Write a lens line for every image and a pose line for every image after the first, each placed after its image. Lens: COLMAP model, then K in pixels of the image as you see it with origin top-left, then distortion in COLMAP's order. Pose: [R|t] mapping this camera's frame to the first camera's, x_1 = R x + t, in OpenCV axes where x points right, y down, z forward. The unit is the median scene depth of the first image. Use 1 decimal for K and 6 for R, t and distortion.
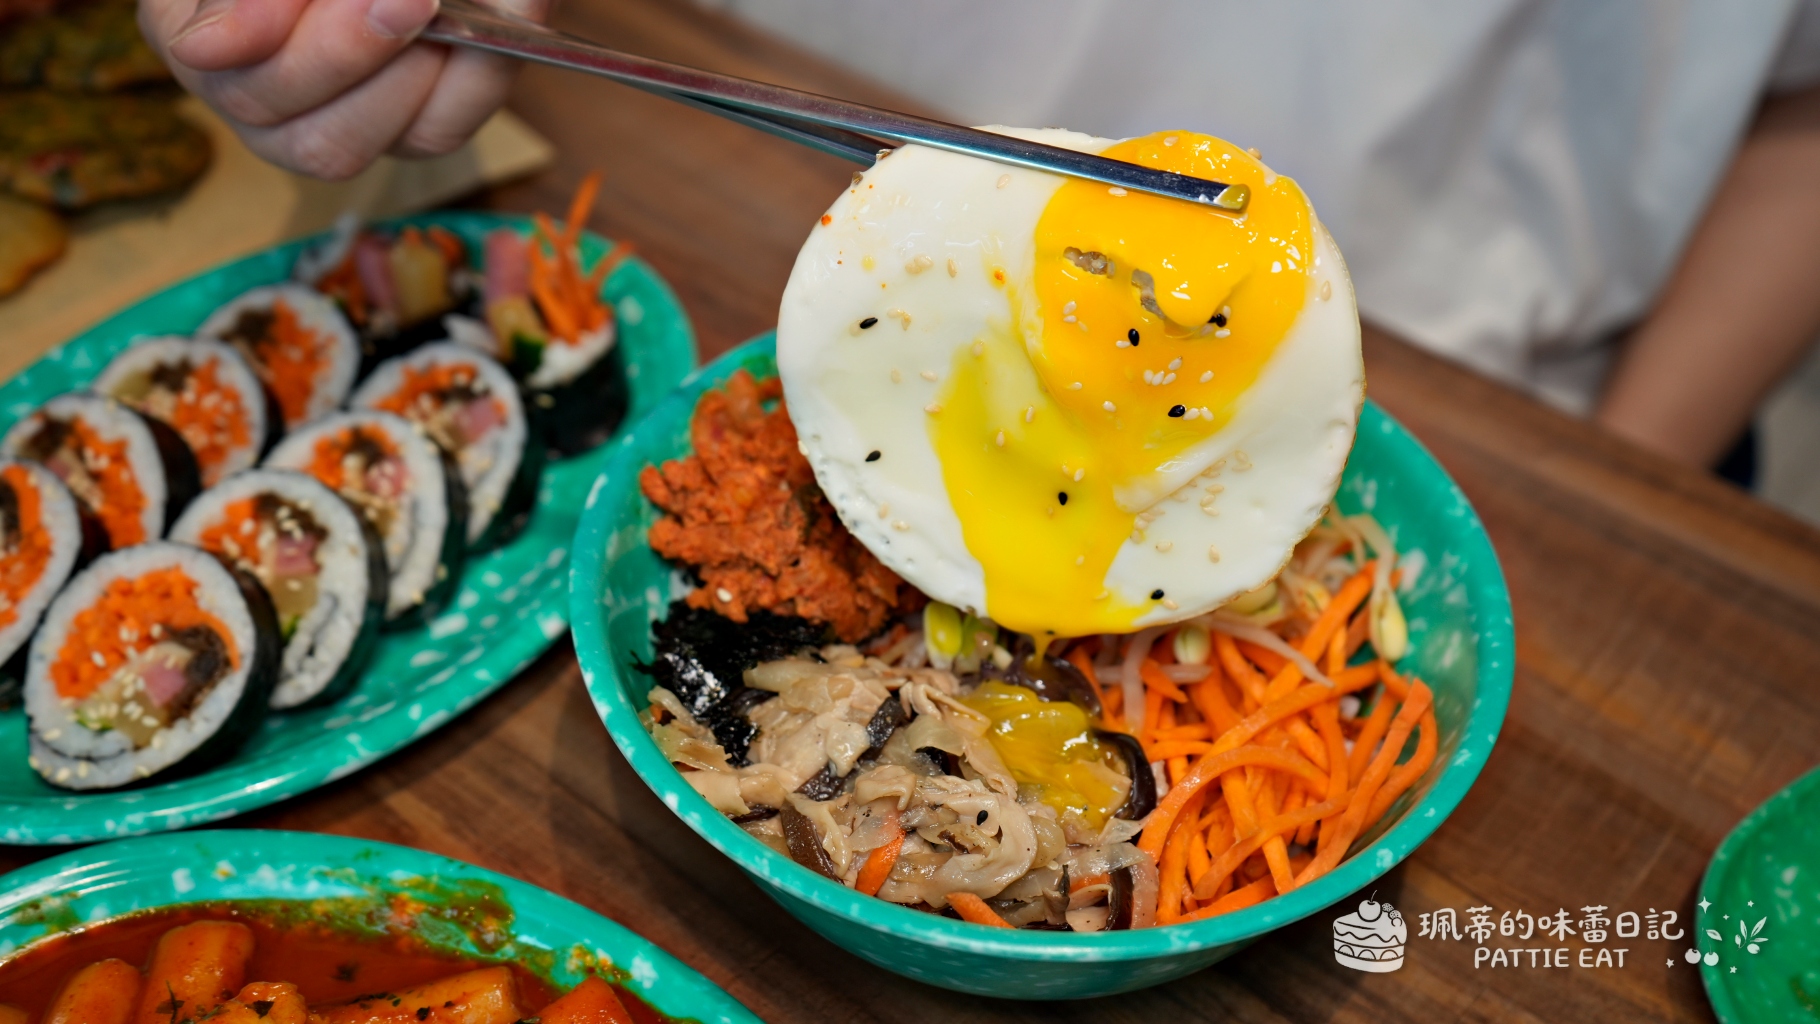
lens RADIAL K [[2057.7, 0, 910.0], [0, 2057.7, 512.0], [0, 0, 1]] dist [-0.010132, -0.000917]
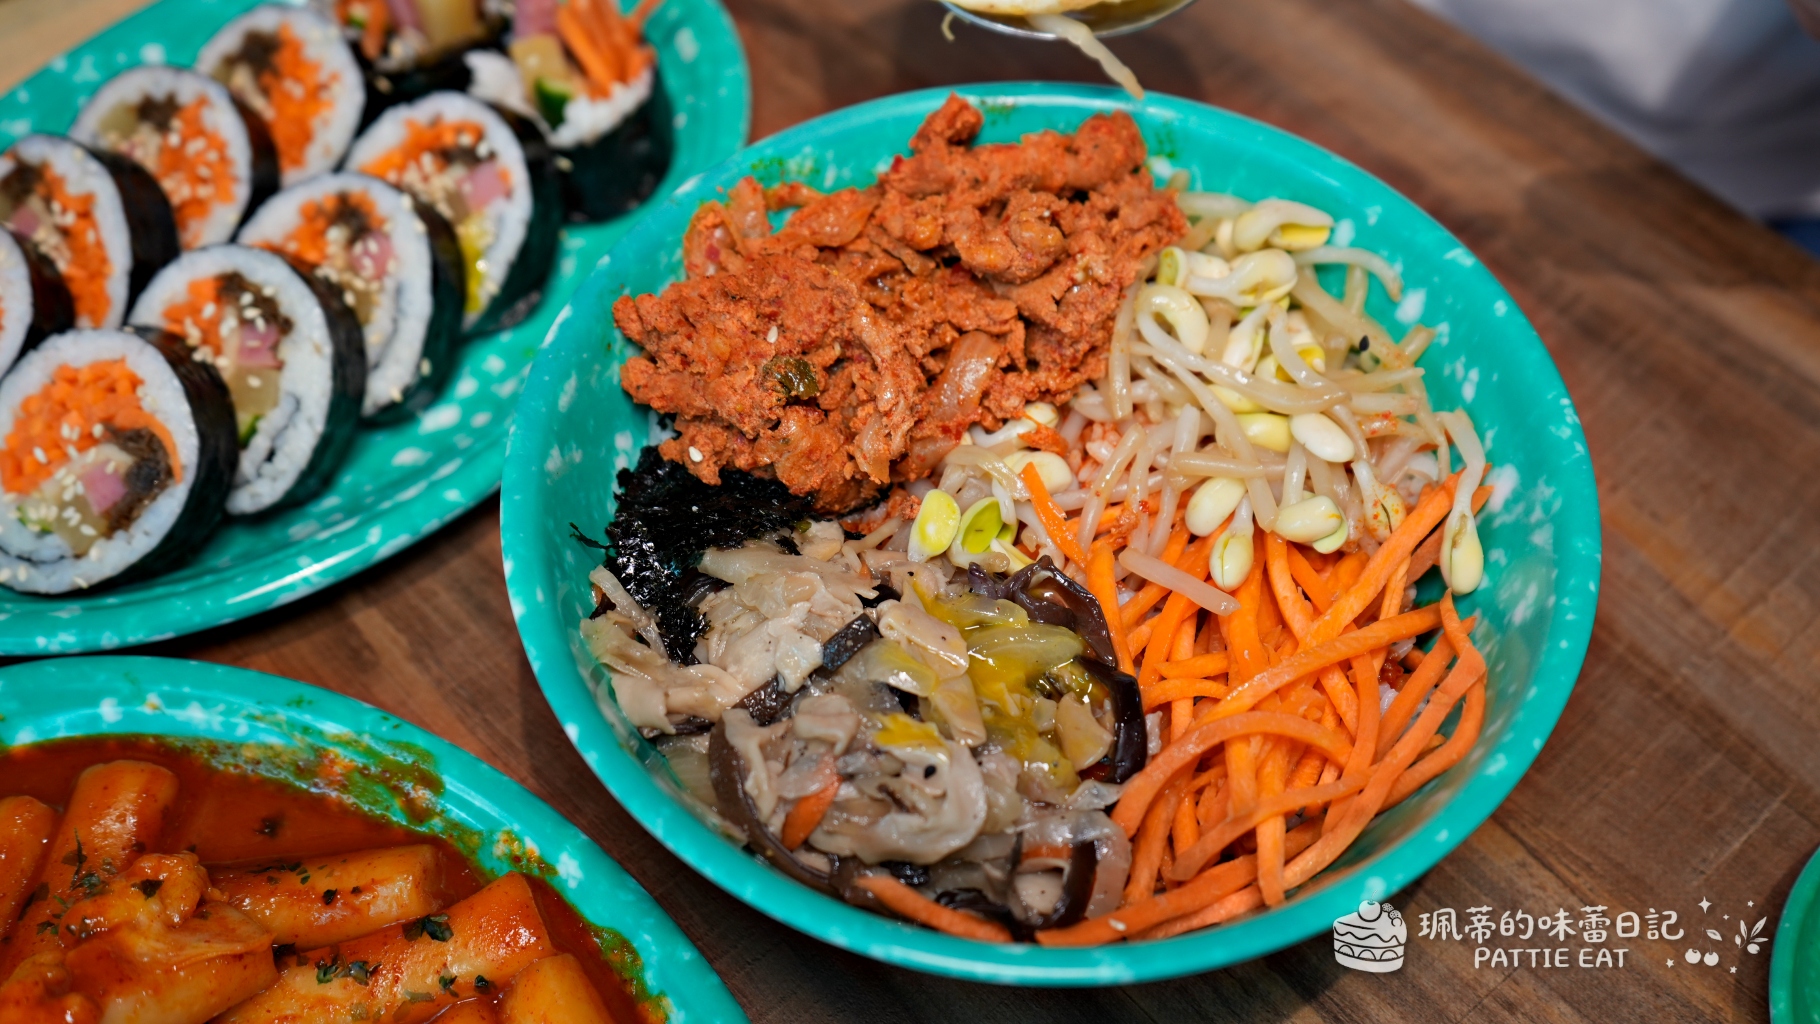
lens RADIAL K [[2057.7, 0, 910.0], [0, 2057.7, 512.0], [0, 0, 1]] dist [-0.010132, -0.000917]
pose [[0.988565, 0.093737, -0.118125, 0.106611], [-0.065898, 0.973109, 0.220719, -0.135325], [0.135638, -0.210411, 0.968158, 0.151366]]
